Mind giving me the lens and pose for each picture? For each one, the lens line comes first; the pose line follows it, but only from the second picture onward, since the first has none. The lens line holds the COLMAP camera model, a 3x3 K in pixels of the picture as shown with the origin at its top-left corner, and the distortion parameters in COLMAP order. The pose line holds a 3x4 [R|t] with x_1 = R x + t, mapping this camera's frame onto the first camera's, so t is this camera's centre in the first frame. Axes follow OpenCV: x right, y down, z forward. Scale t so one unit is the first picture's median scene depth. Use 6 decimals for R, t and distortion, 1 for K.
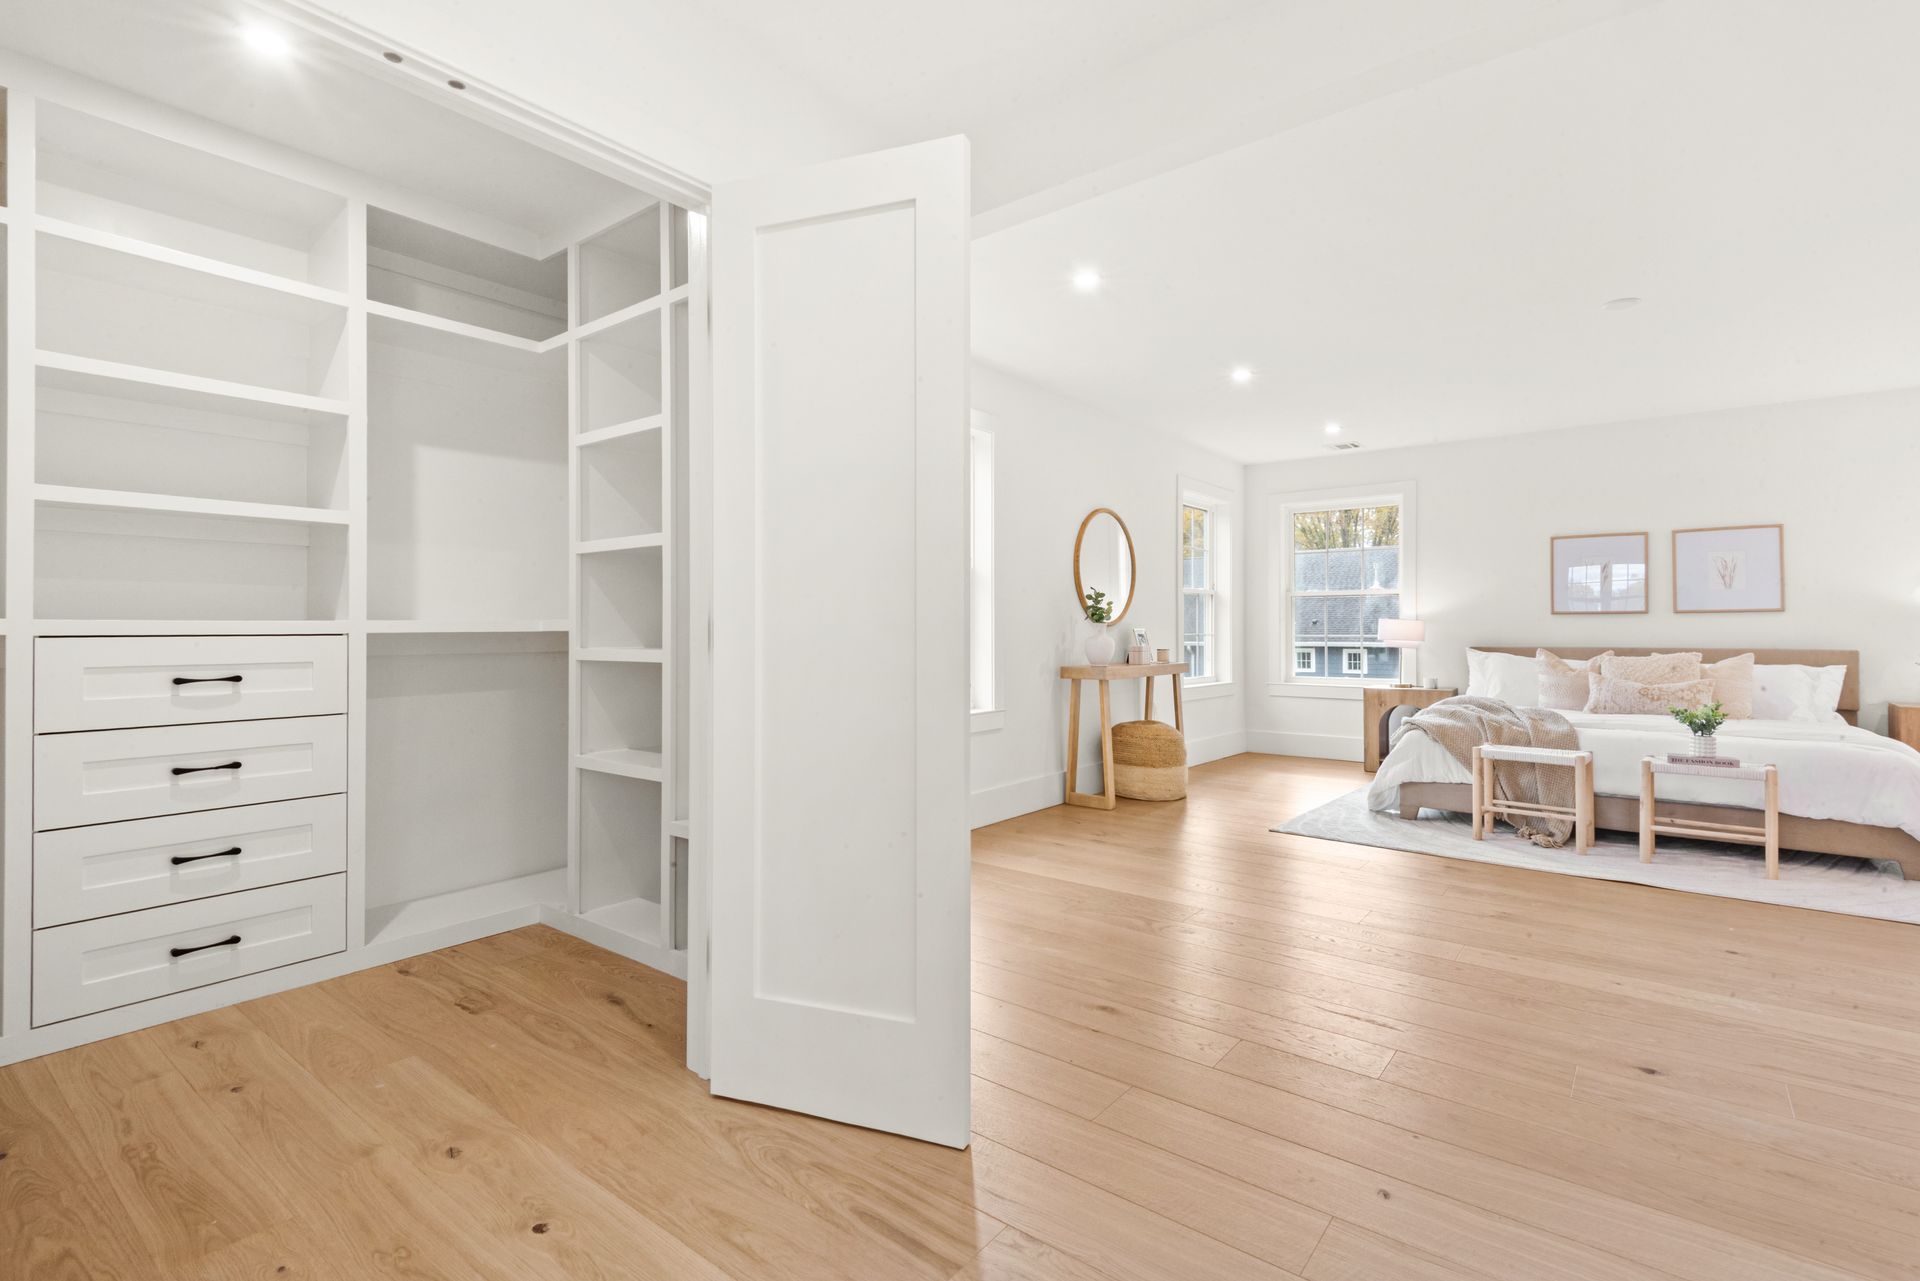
lens RADIAL K [[892.8, 0, 959.0], [0, 892.8, 622.5], [0, 0, 1]] dist [0.004497, 0.000172]
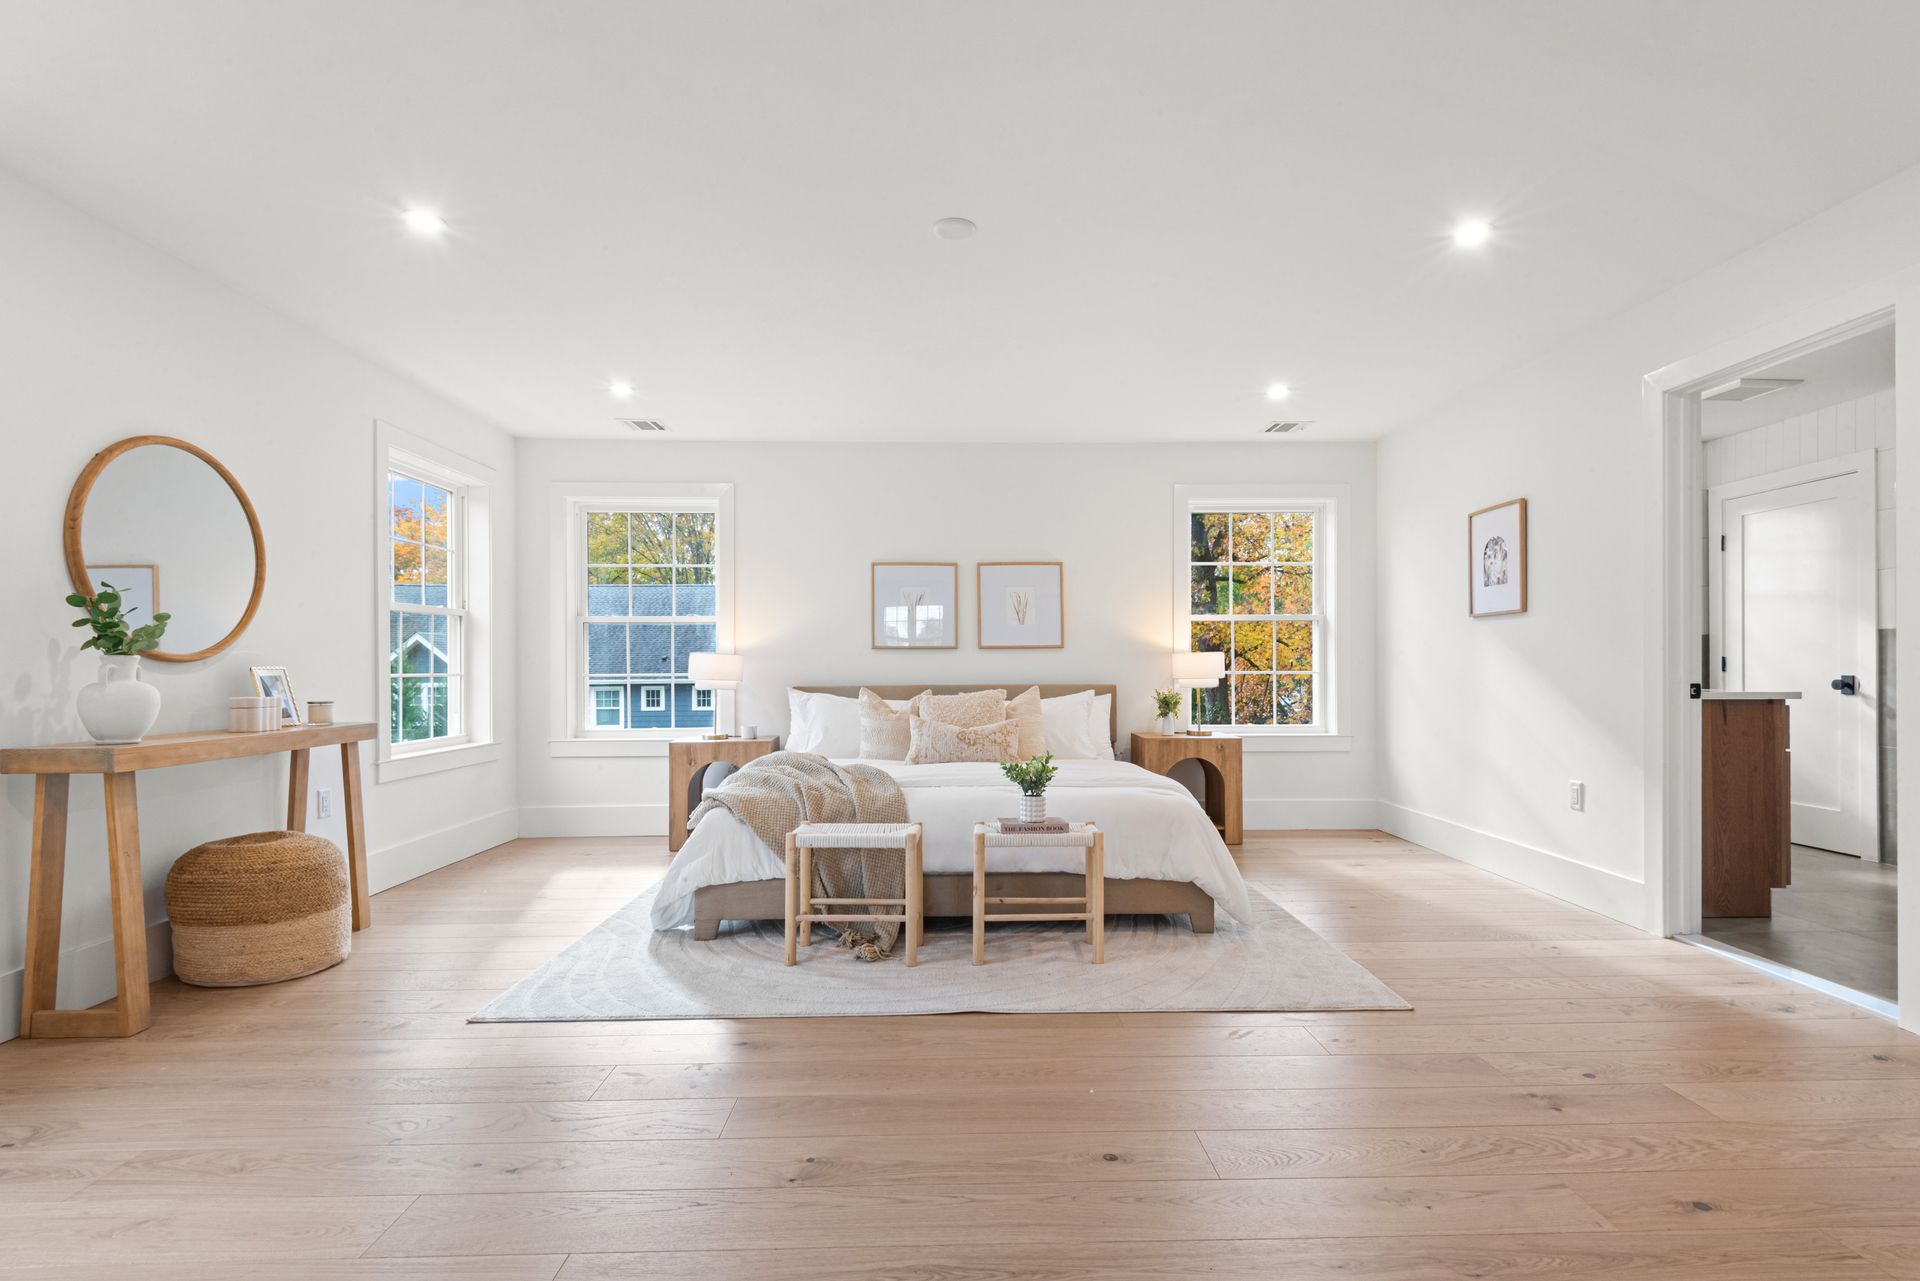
lens RADIAL K [[907.8, 0, 964.1], [0, 907.8, 662.2], [0, 0, 1]] dist [-0.000742, -0.000775]
pose [[0.768708, -0.000242, 0.639600, 0.192848], [-0.001647, 0.999996, 0.002357, 0.002221], [-0.639598, -0.002865, 0.768704, 0.308982]]
